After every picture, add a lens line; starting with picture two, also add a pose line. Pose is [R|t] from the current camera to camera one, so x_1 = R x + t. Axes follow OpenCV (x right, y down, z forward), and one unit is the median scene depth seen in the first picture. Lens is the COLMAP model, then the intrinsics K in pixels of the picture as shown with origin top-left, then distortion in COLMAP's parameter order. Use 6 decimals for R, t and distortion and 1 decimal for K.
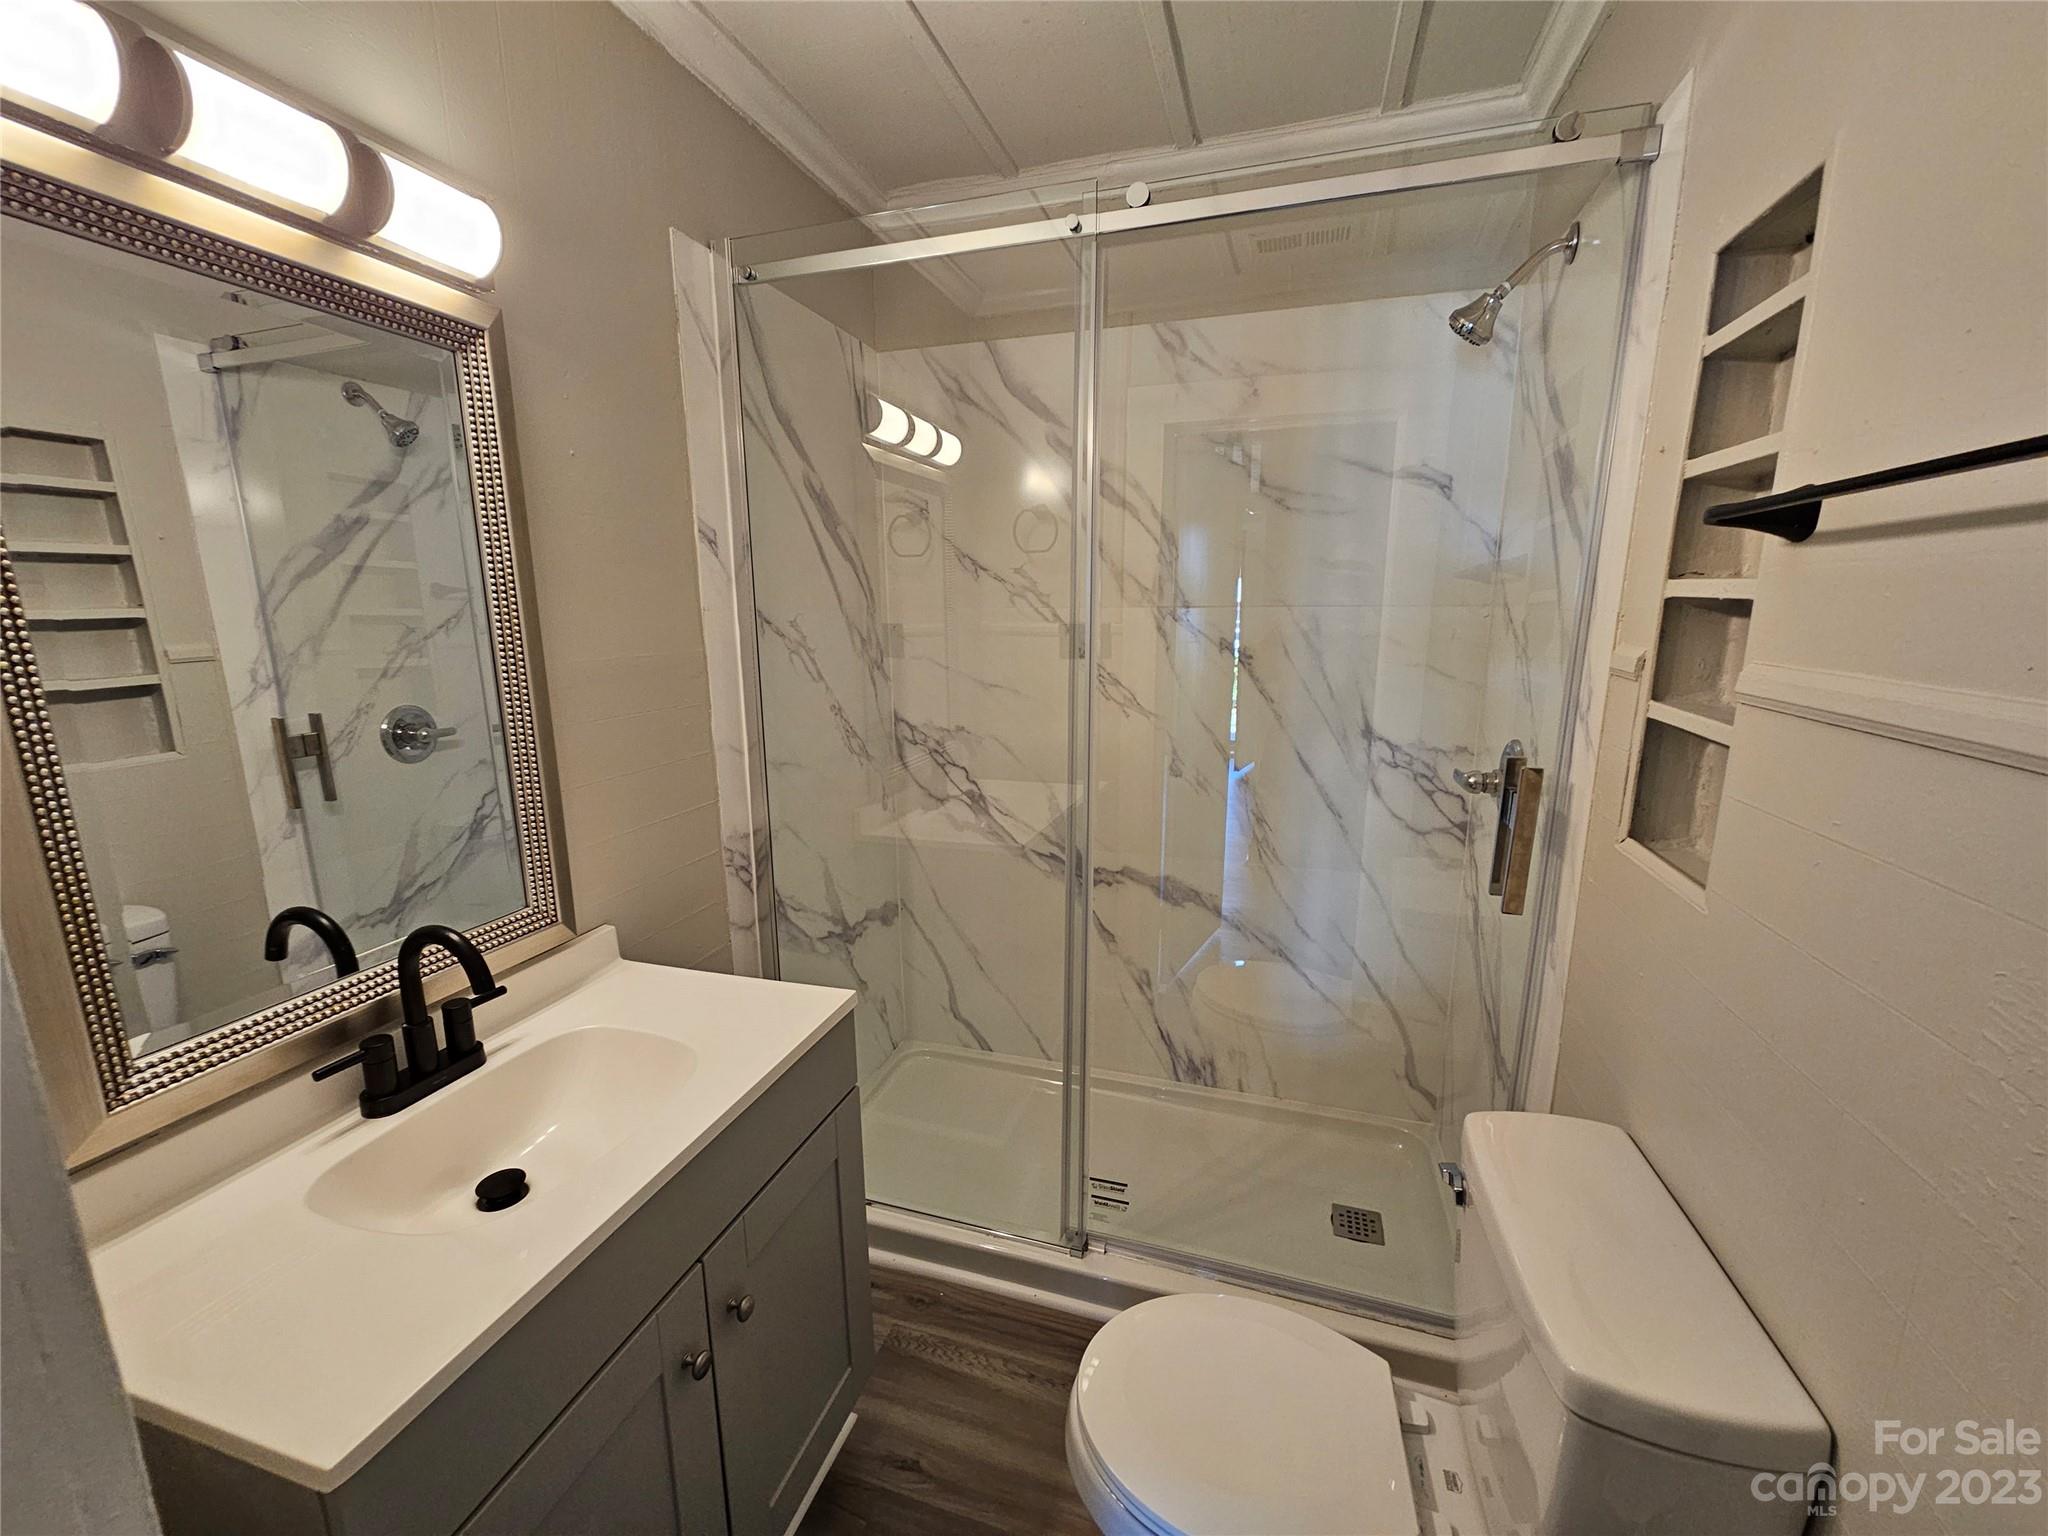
lens RADIAL K [[838.8, 0, 1011.0], [0, 838.8, 797.6], [0, 0, 1]] dist [-0.004477, 0.003523]
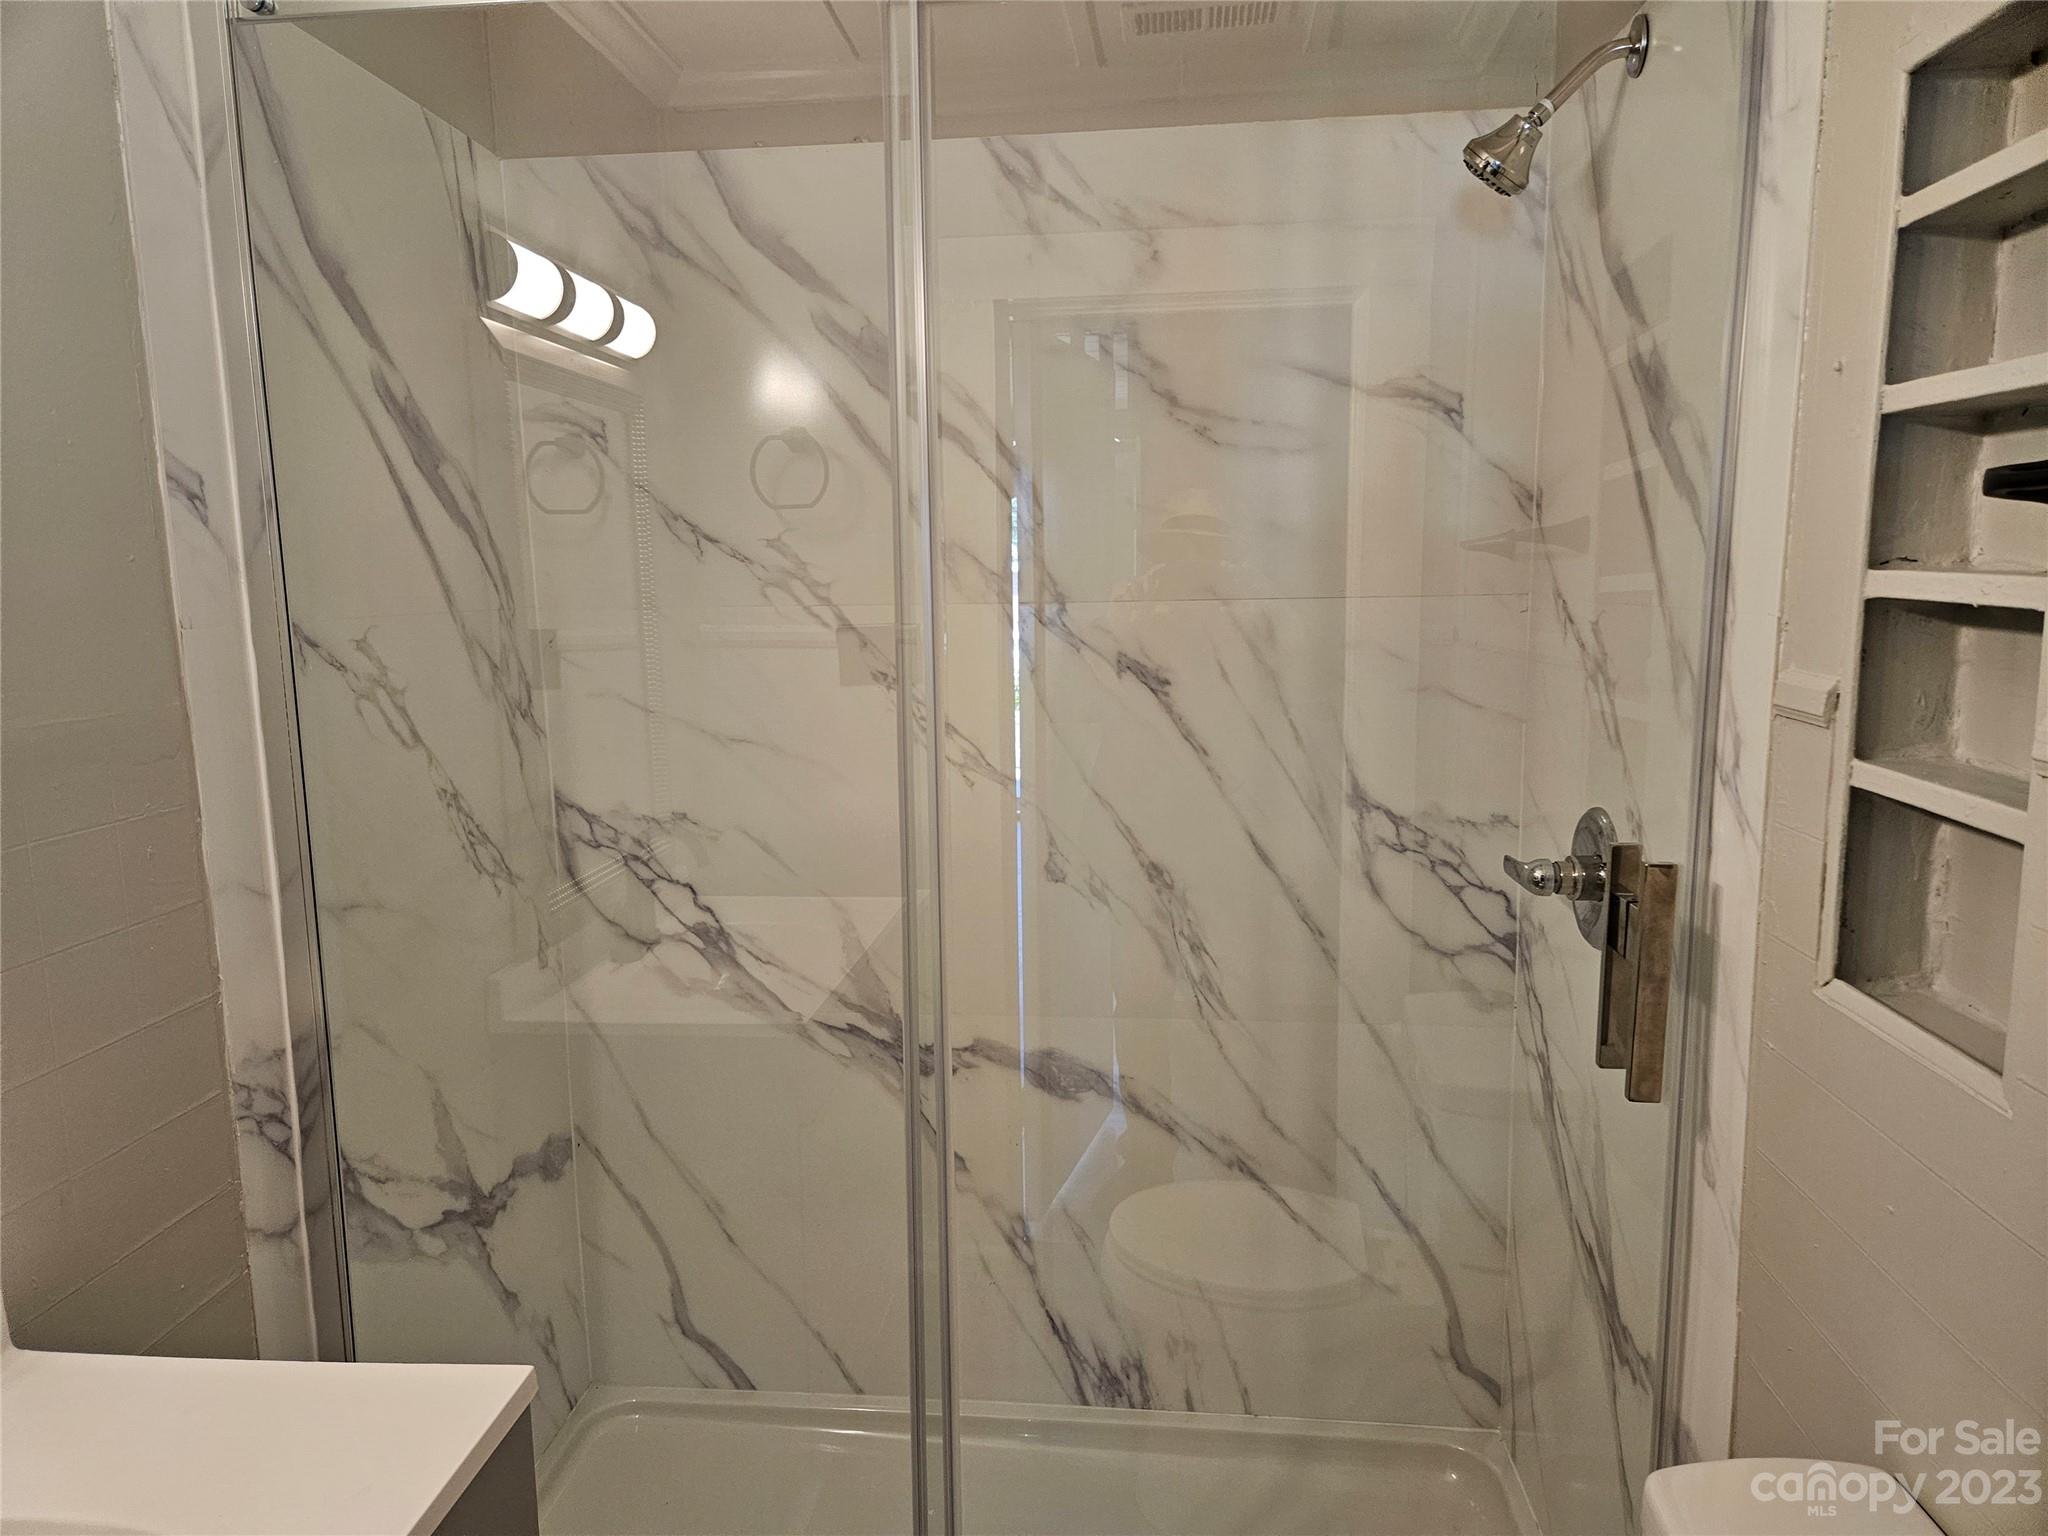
lens RADIAL K [[1375.8, 0, 1005.1], [0, 1375.8, 806.5], [0, 0, 1]] dist [0.049204, -0.032413]
pose [[0.979789, -0.041993, 0.195575, -0.035692], [0.054240, 0.996860, -0.057688, -0.031237], [-0.192538, 0.067130, 0.978991, 0.058763]]
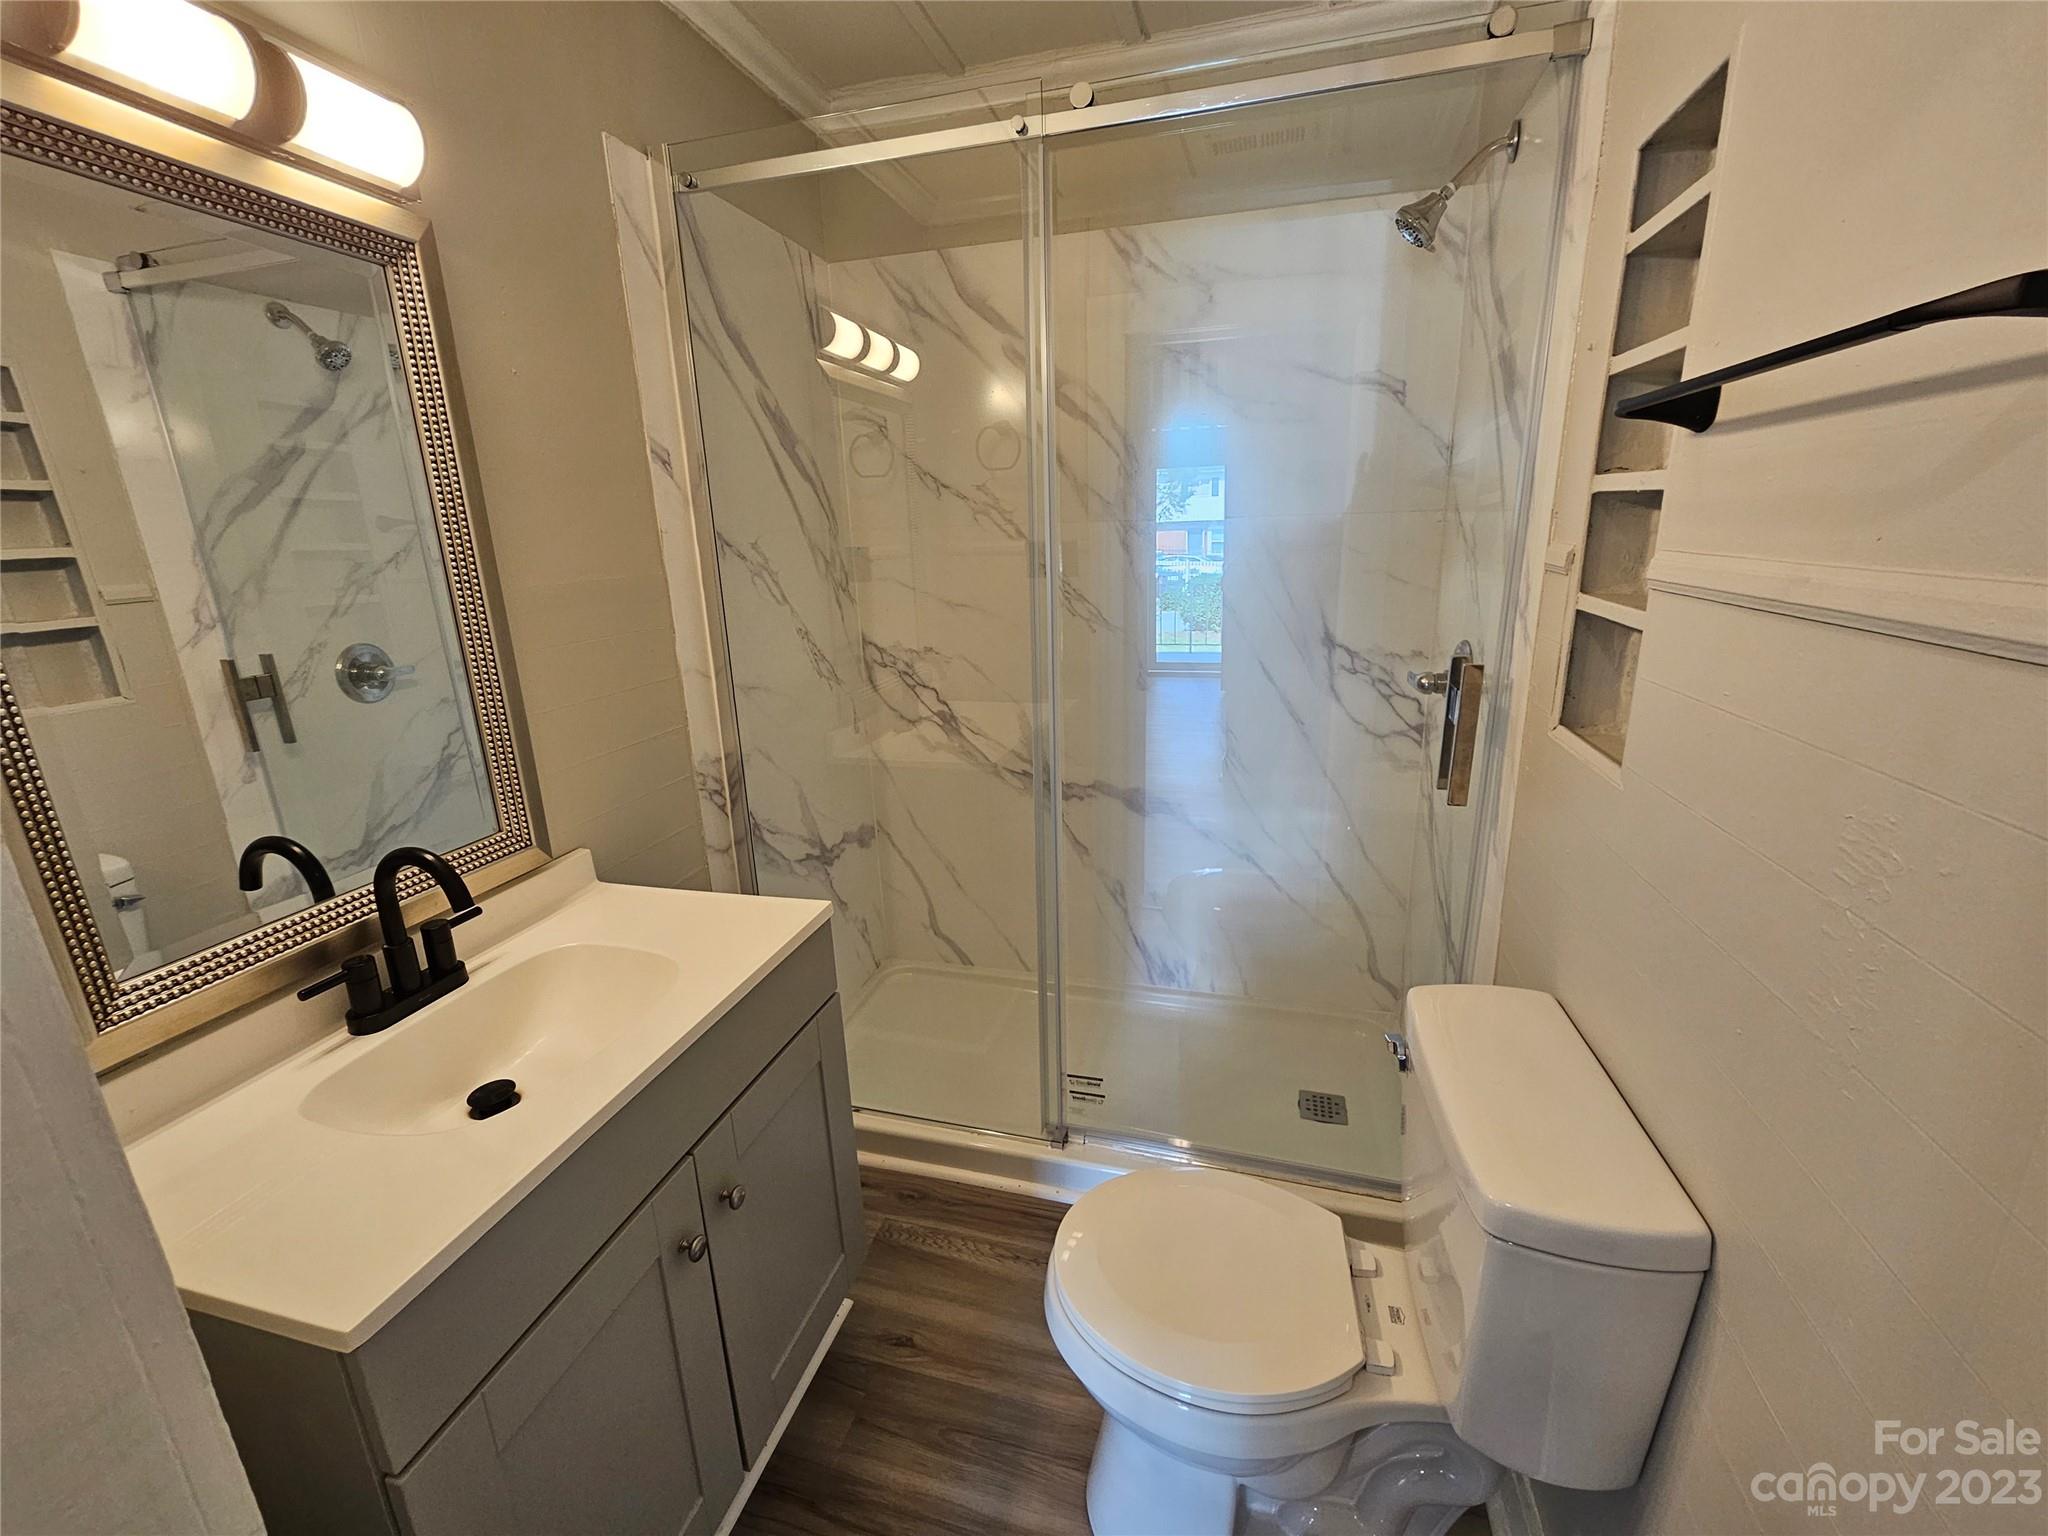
lens RADIAL K [[838.8, 0, 1020.7], [0, 838.8, 771.4], [0, 0, 1]] dist [-0.004477, 0.003523]
pose [[0.998715, -0.035453, 0.036226, 0.010433], [0.033345, 0.997805, 0.057217, 0.013292], [-0.038175, -0.055936, 0.997704, -0.019110]]
